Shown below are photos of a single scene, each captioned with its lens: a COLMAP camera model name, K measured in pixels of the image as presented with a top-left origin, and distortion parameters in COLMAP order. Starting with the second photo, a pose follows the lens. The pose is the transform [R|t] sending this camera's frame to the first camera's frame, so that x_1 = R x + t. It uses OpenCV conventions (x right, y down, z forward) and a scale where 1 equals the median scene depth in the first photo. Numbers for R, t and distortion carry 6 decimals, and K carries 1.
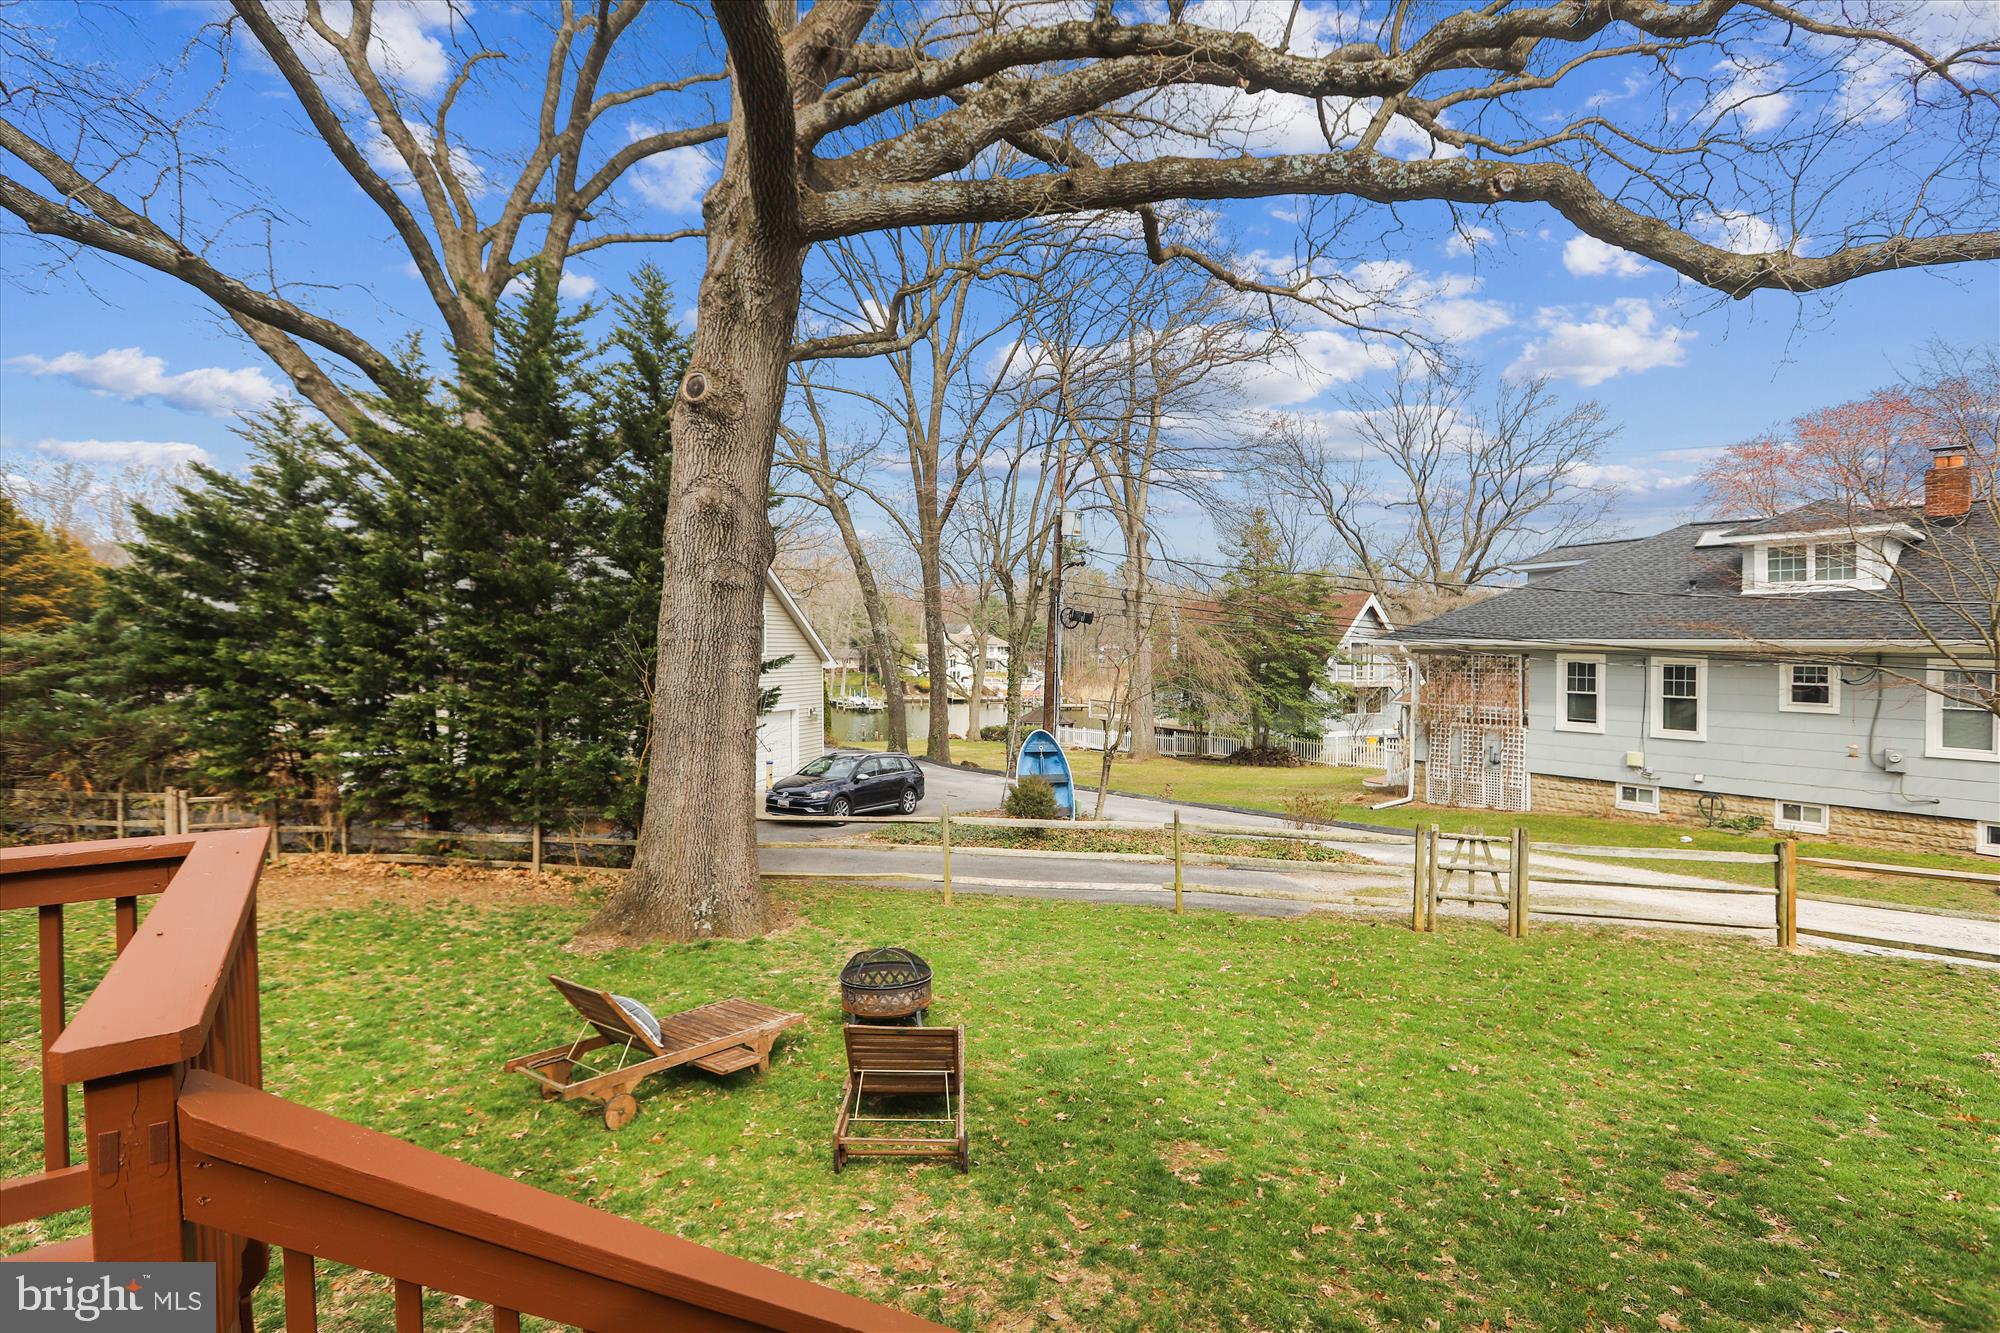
lens RADIAL K [[910.3, 0, 1004.1], [0, 910.3, 658.7], [0, 0, 1]] dist [0.000911, 0.000138]
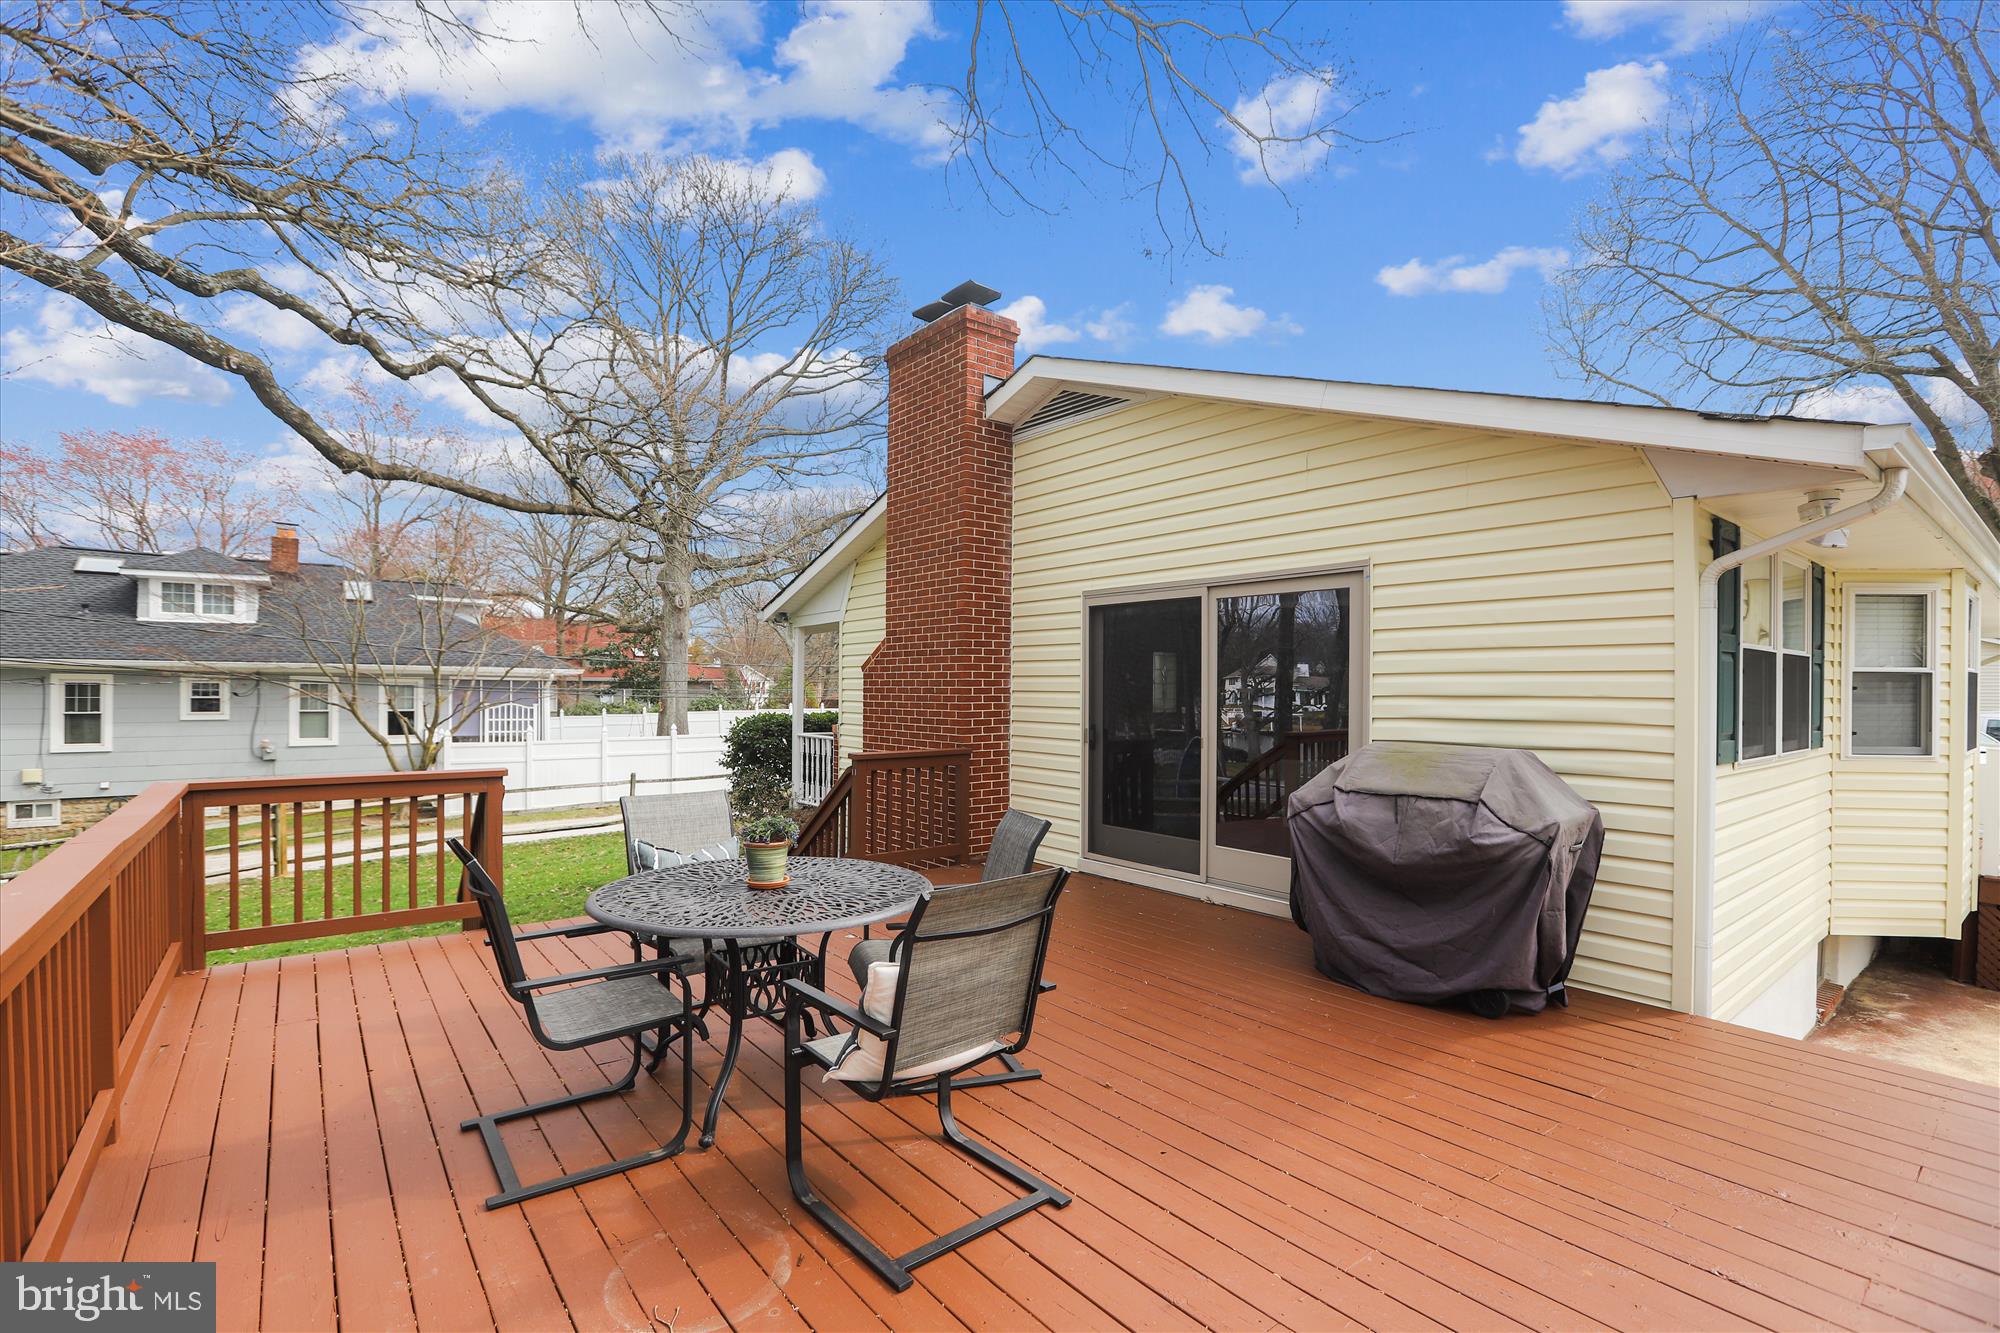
lens RADIAL K [[910.3, 0, 1007.4], [0, 910.3, 674.0], [0, 0, 1]] dist [0.000911, 0.000138]
pose [[0.008785, -0.002206, 0.999959, -0.329905], [0.002746, 0.999994, 0.002182, -0.002789], [-0.999958, 0.002727, 0.008791, -0.100796]]
